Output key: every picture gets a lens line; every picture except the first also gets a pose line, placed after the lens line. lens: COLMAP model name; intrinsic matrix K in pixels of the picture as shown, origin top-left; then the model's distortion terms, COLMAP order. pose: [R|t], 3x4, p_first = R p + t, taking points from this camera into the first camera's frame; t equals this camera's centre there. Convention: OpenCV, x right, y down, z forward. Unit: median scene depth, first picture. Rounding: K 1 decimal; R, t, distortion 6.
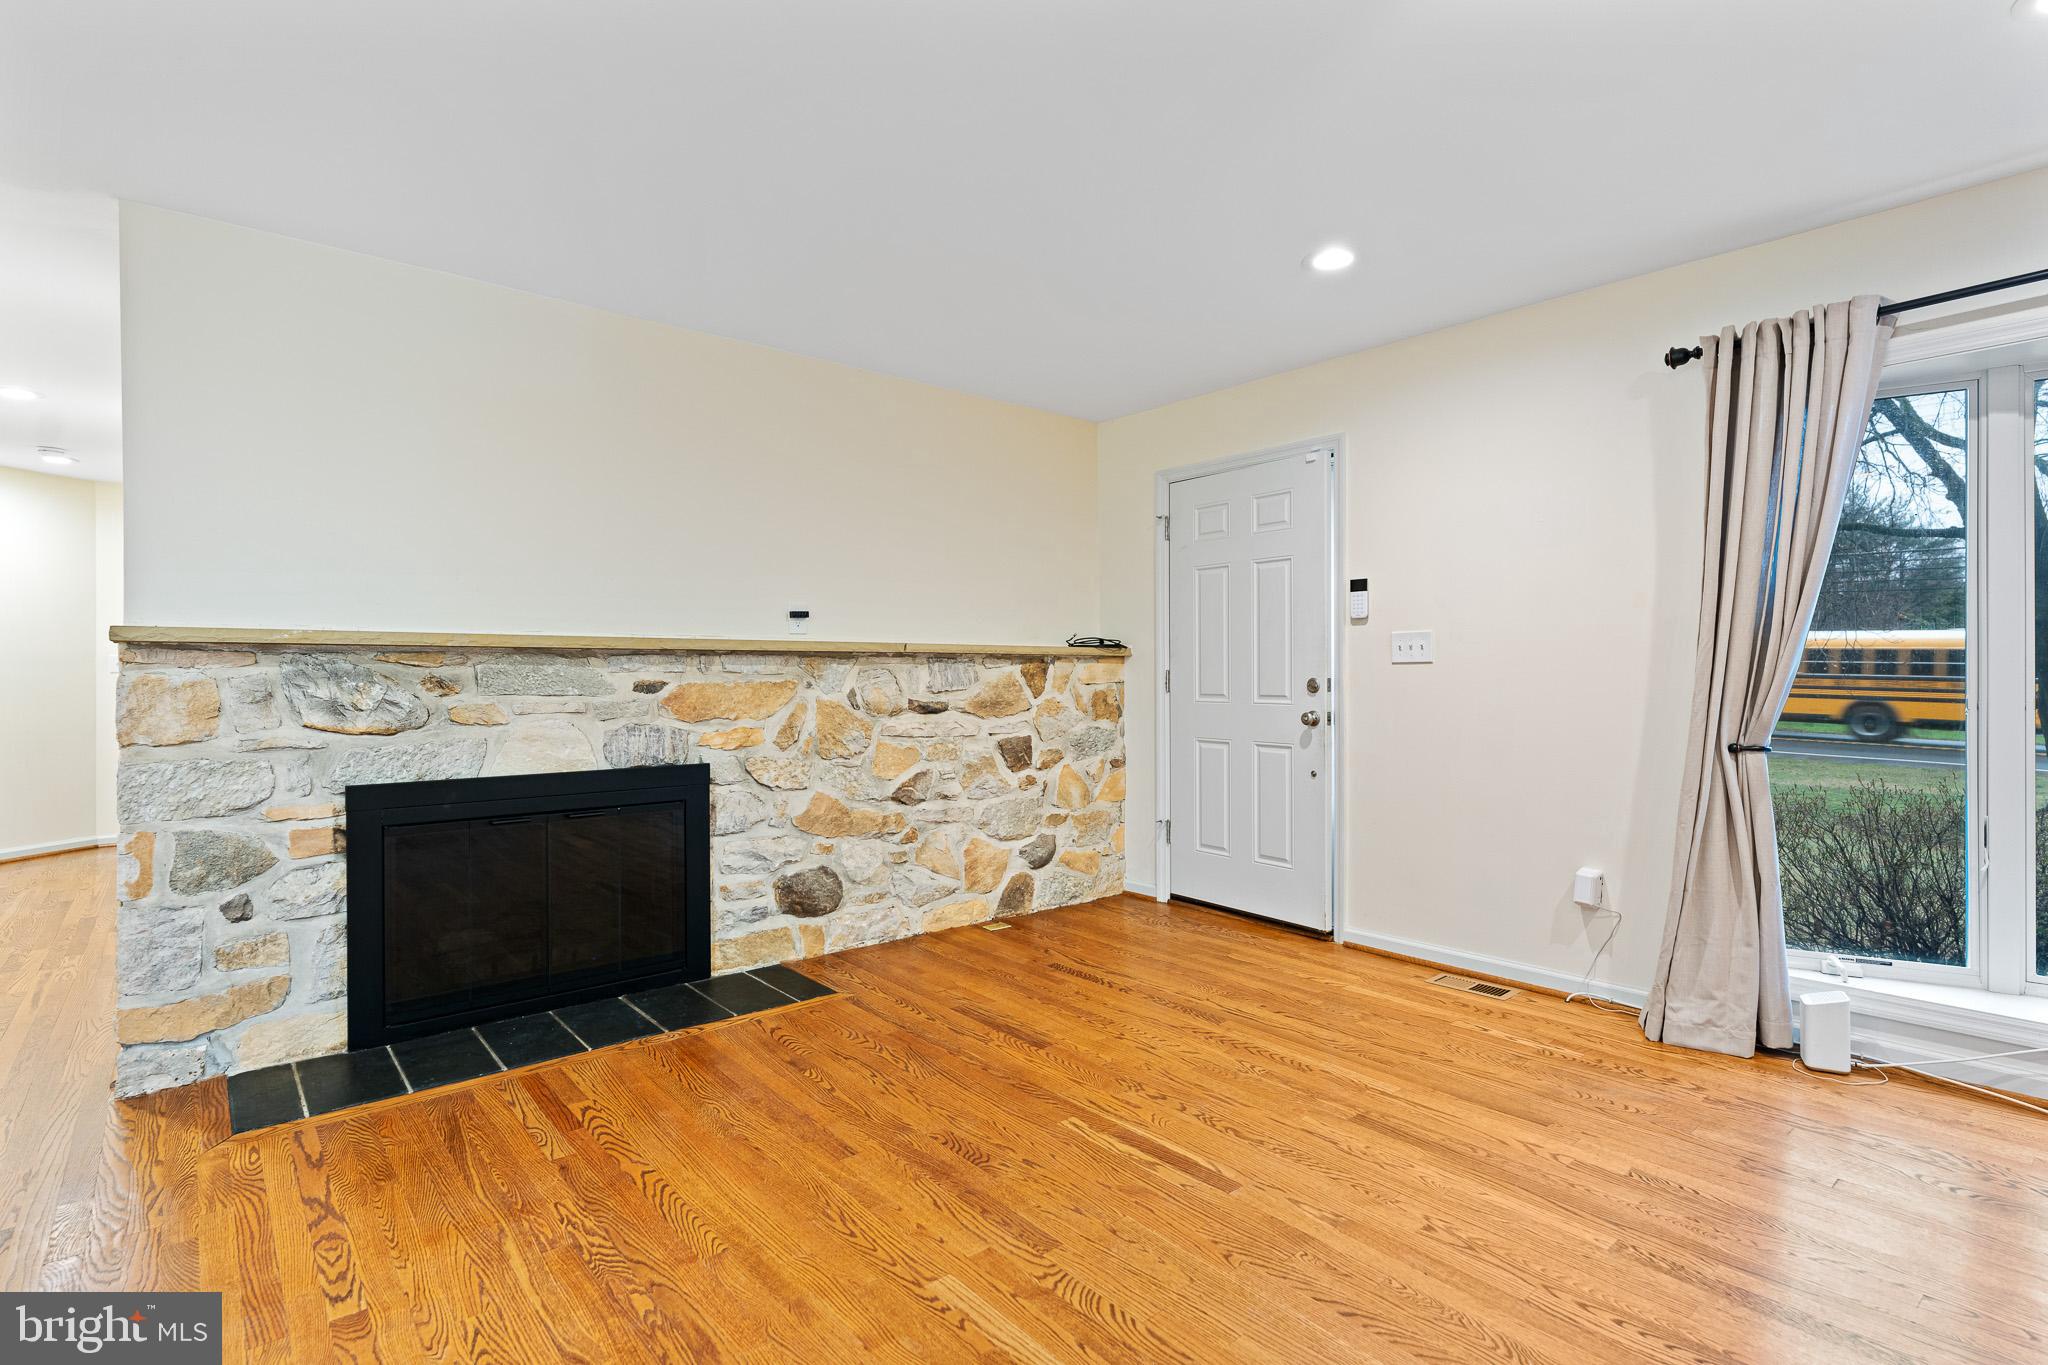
lens RADIAL K [[985.8, 0, 1023.1], [0, 985.8, 670.9], [0, 0, 1]] dist [-0.001672, -0.000928]
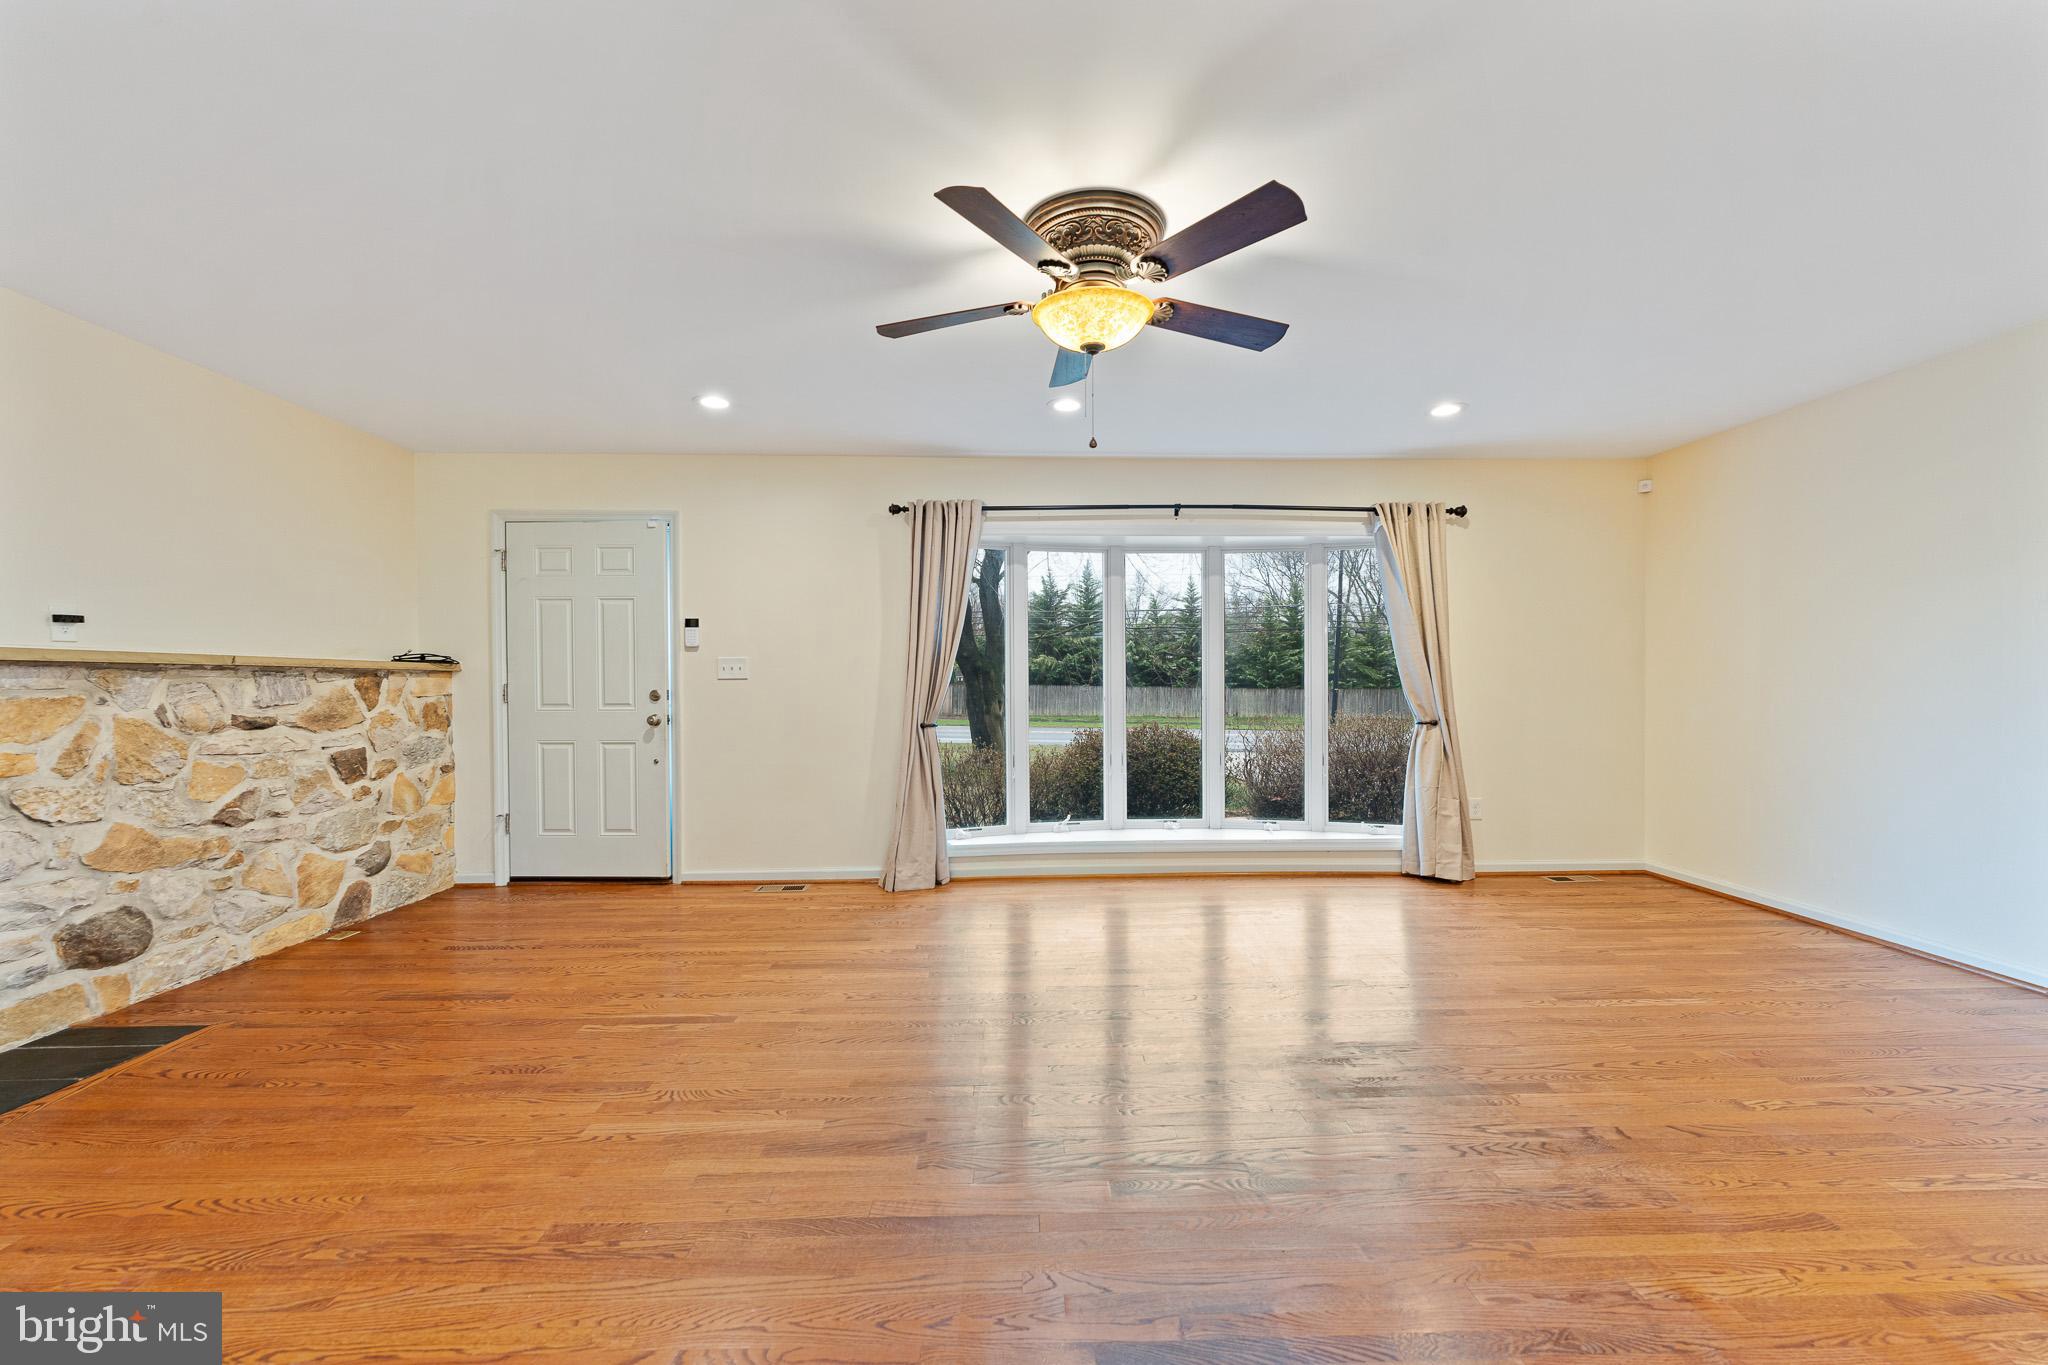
lens RADIAL K [[811.9, 0, 1021.7], [0, 811.9, 674.1], [0, 0, 1]] dist [0.000165, 0.000025]
pose [[0.629182, 0.008990, 0.777206, -0.339590], [0.000522, 0.999928, -0.011989, -0.000806], [-0.777258, 0.007949, 0.629132, -0.107691]]
